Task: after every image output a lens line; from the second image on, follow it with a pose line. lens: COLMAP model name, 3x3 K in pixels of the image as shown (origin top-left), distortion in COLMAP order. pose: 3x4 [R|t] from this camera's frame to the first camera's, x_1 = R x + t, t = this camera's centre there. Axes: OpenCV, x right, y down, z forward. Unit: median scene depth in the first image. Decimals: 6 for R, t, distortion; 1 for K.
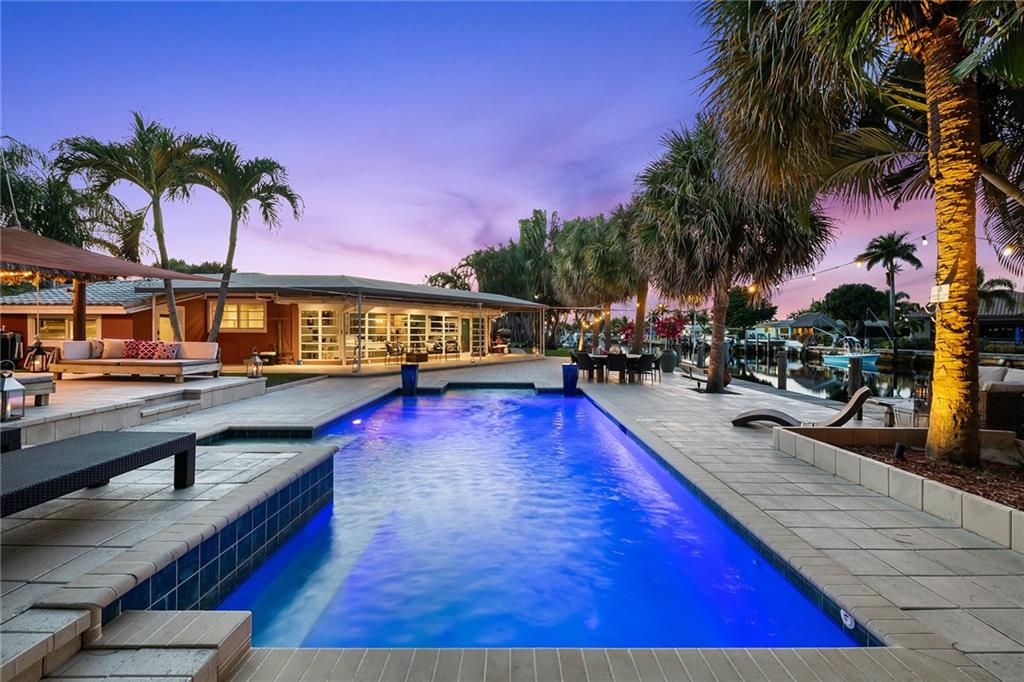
lens RADIAL K [[446.4, 0, 514.7], [0, 446.4, 340.5], [0, 0, 1]] dist [0.001059, -0.000372]
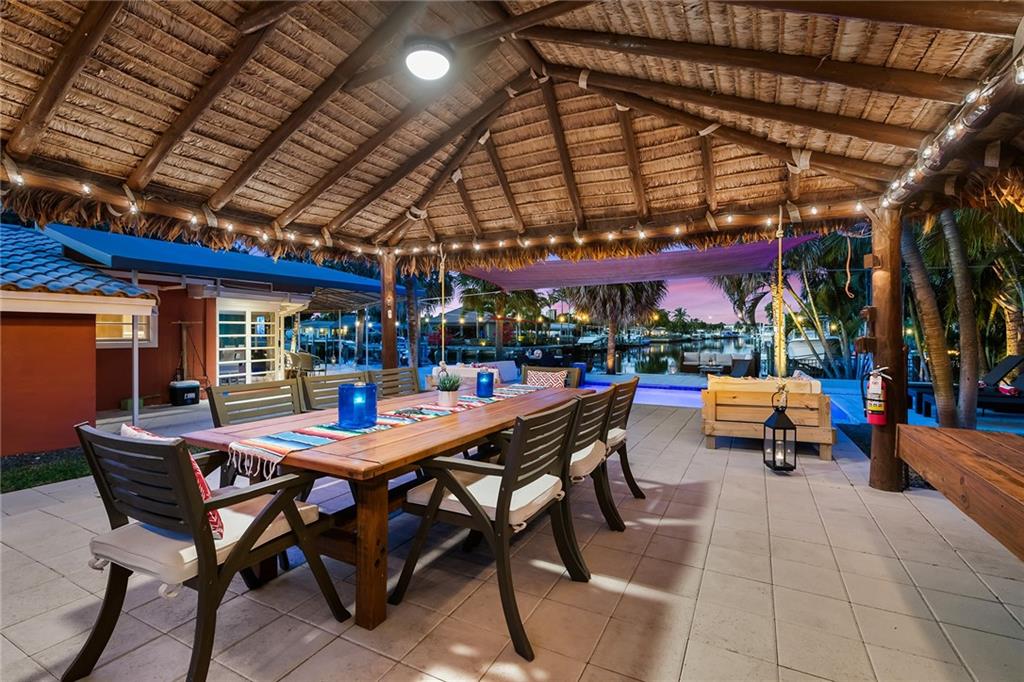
lens RADIAL K [[472.0, 0, 509.9], [0, 472.0, 338.8], [0, 0, 1]] dist [0.017584, 0.000138]
pose [[0.462364, -0.012979, 0.886595, -0.953549], [0.014310, 0.999872, 0.007174, -0.027737], [-0.886575, 0.009370, 0.462491, 0.363924]]
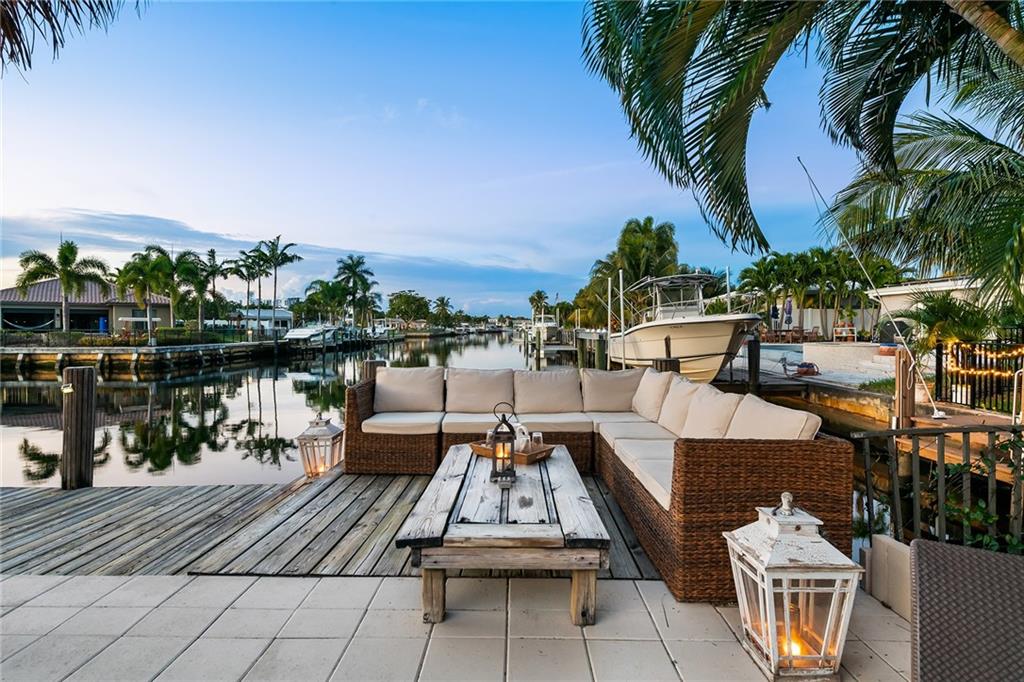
lens RADIAL K [[514.9, 0, 514.7], [0, 514.9, 333.6], [0, 0, 1]] dist [0.004829, 0.000075]
pose [[0.002508, -0.012953, 0.999913, 0.241930], [0.015412, 0.999798, 0.012913, 0.006791], [-0.999878, 0.015378, 0.002707, 0.471112]]
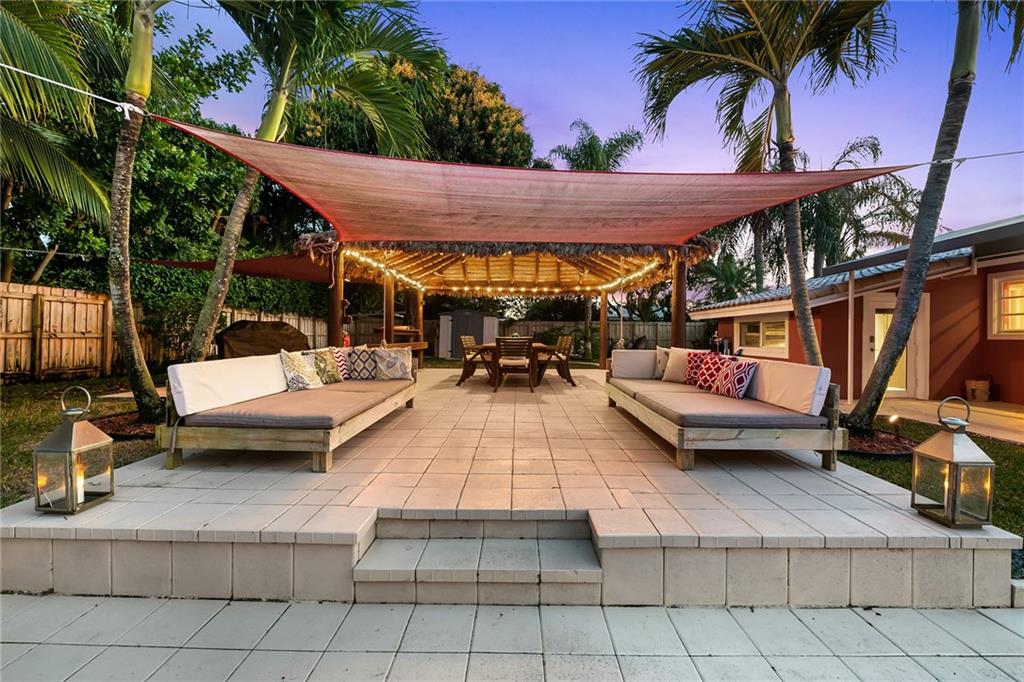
lens RADIAL K [[416.9, 0, 520.1], [0, 416.9, 334.5], [0, 0, 1]] dist [-0.002261, -0.000409]
pose [[0.003837, -0.009382, -0.999949, -0.228120], [-0.024229, 0.999662, -0.009472, -0.006715], [0.999699, 0.024264, 0.003609, 0.490047]]
